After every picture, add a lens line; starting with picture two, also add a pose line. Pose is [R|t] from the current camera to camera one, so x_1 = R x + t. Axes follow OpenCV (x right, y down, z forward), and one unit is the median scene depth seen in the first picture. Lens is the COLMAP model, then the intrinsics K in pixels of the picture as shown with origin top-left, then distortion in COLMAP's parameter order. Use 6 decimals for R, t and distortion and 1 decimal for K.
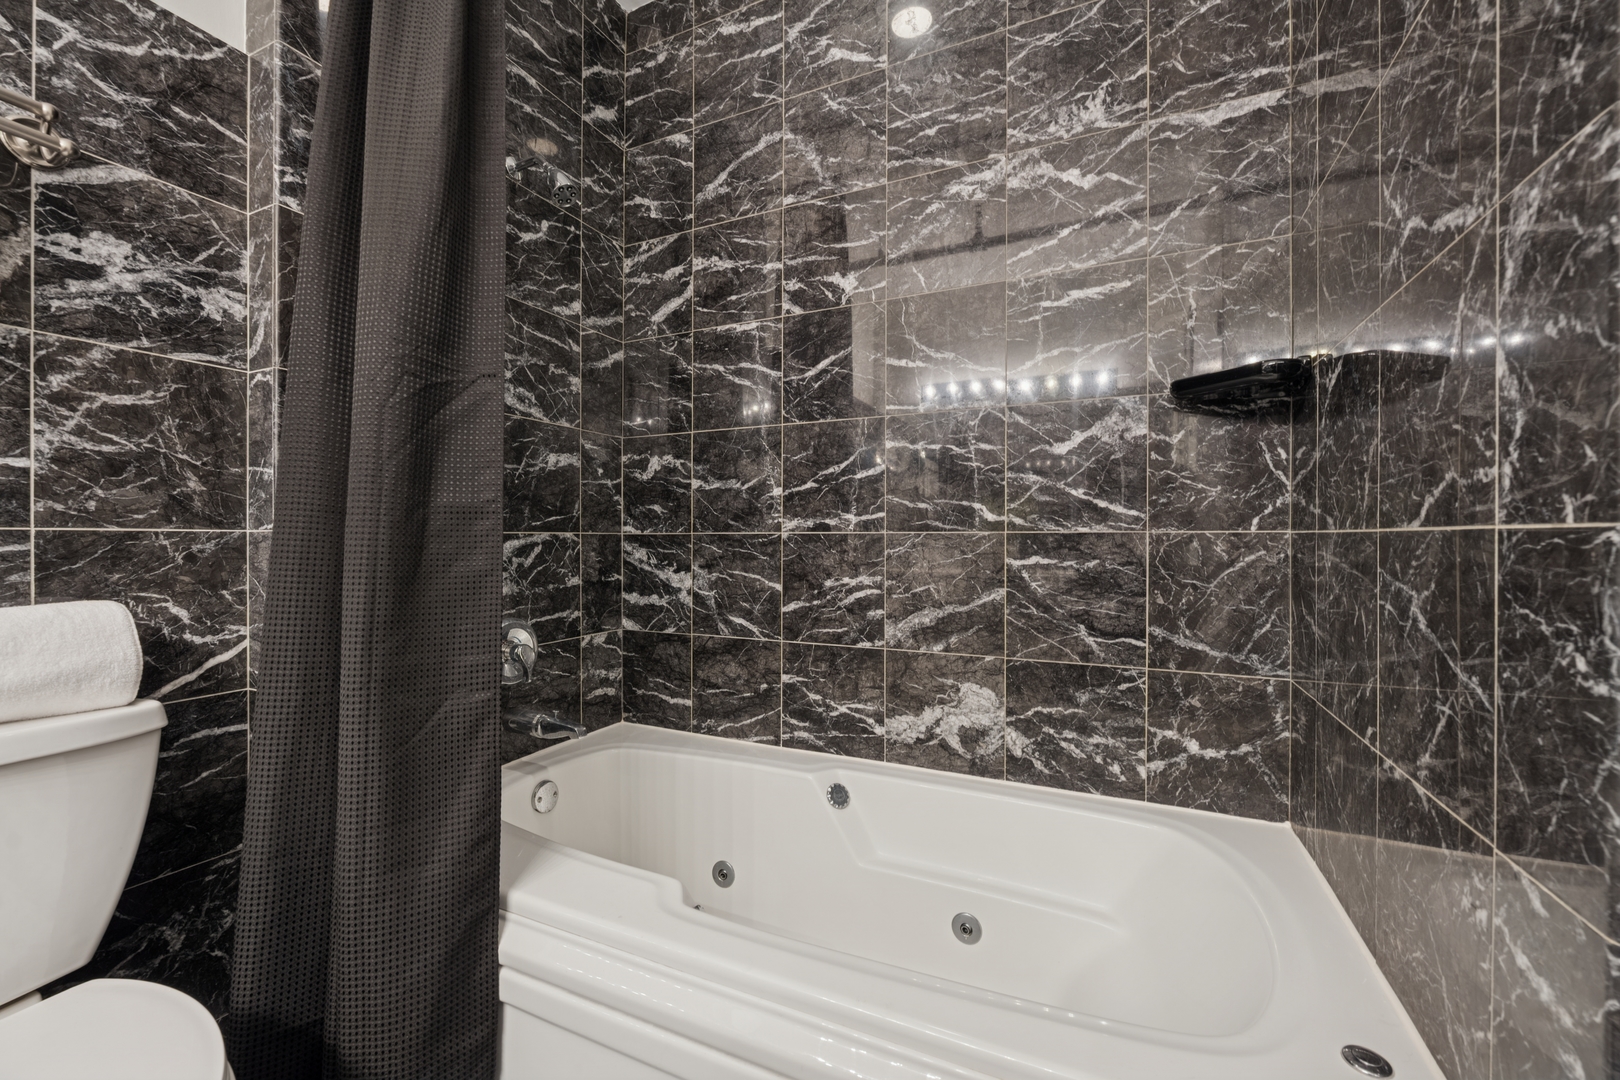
lens RADIAL K [[653.4, 0, 804.8], [0, 653.4, 542.5], [0, 0, 1]] dist [-0.006865, 0.000949]
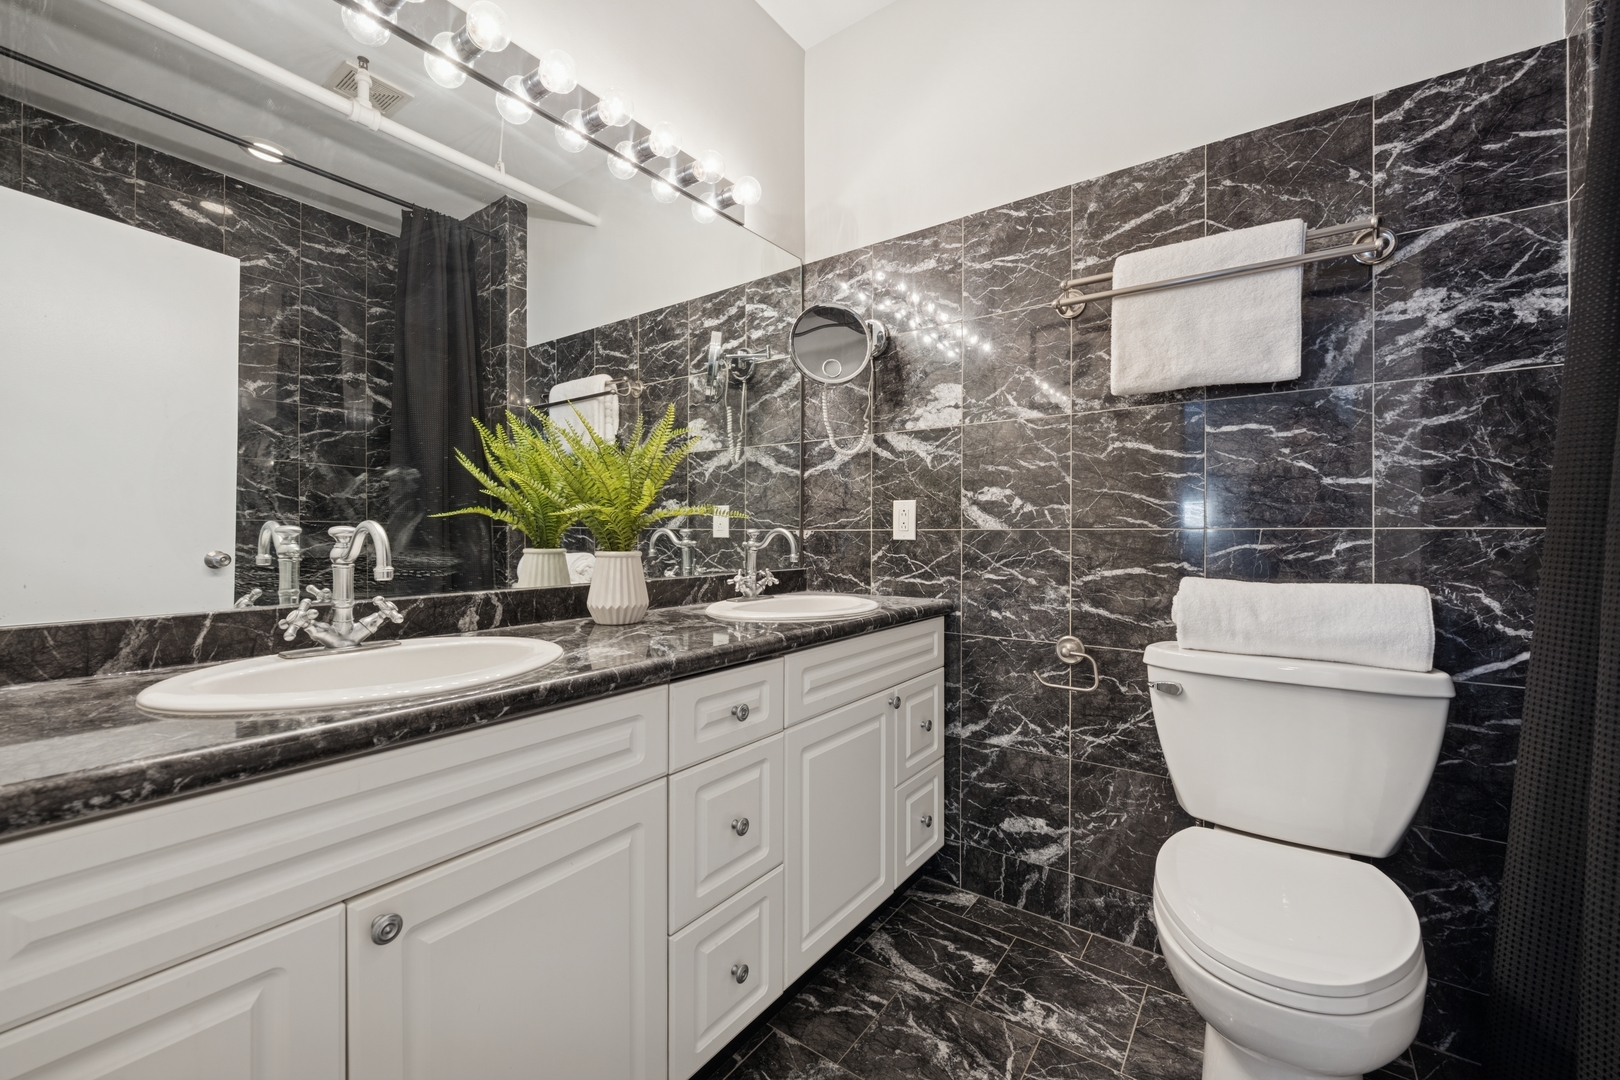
lens RADIAL K [[653.4, 0, 820.9], [0, 653.4, 538.7], [0, 0, 1]] dist [-0.006865, 0.000949]
pose [[-0.178194, 0.006196, -0.983976, 0.327618], [-0.007794, 0.999940, 0.007708, -0.001088], [0.983964, 0.009043, -0.178135, 0.088753]]
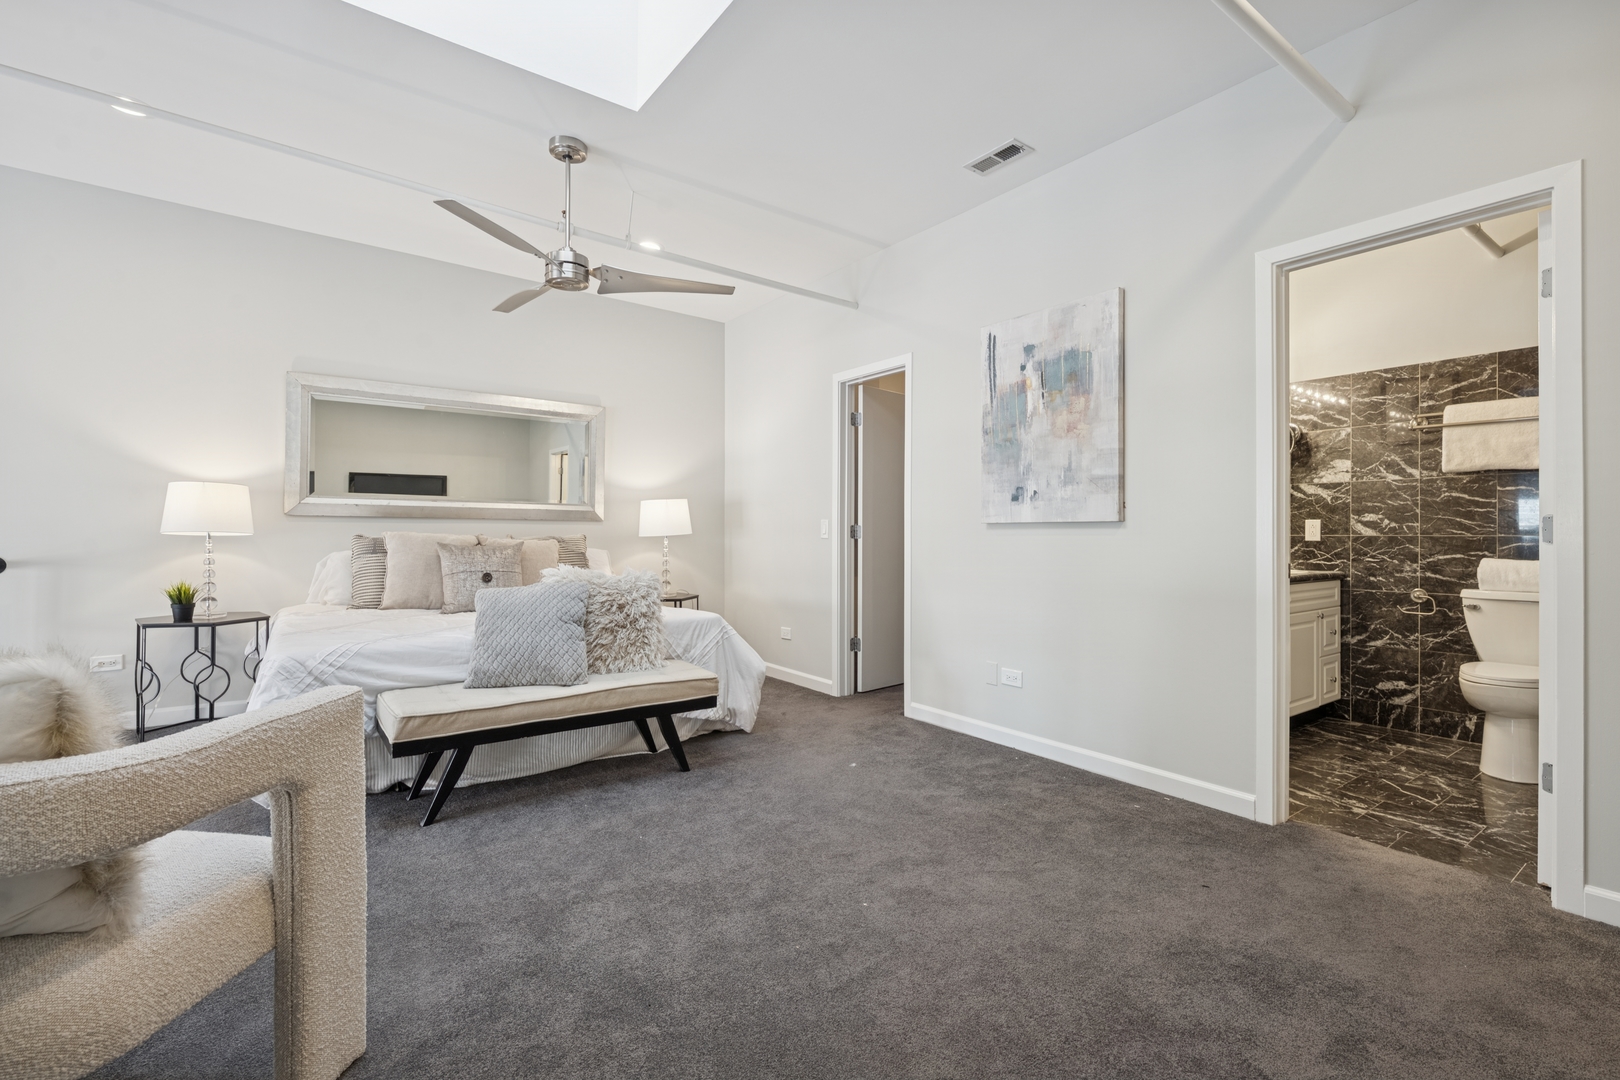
lens RADIAL K [[738.7, 0, 808.9], [0, 738.7, 531.8], [0, 0, 1]] dist [-0.000196, -0.000207]
pose [[-0.481050, -0.008167, -0.876655, 3.217802], [-0.011842, 0.999926, -0.002817, 0.010018], [0.876613, 0.009026, -0.481111, -0.467007]]
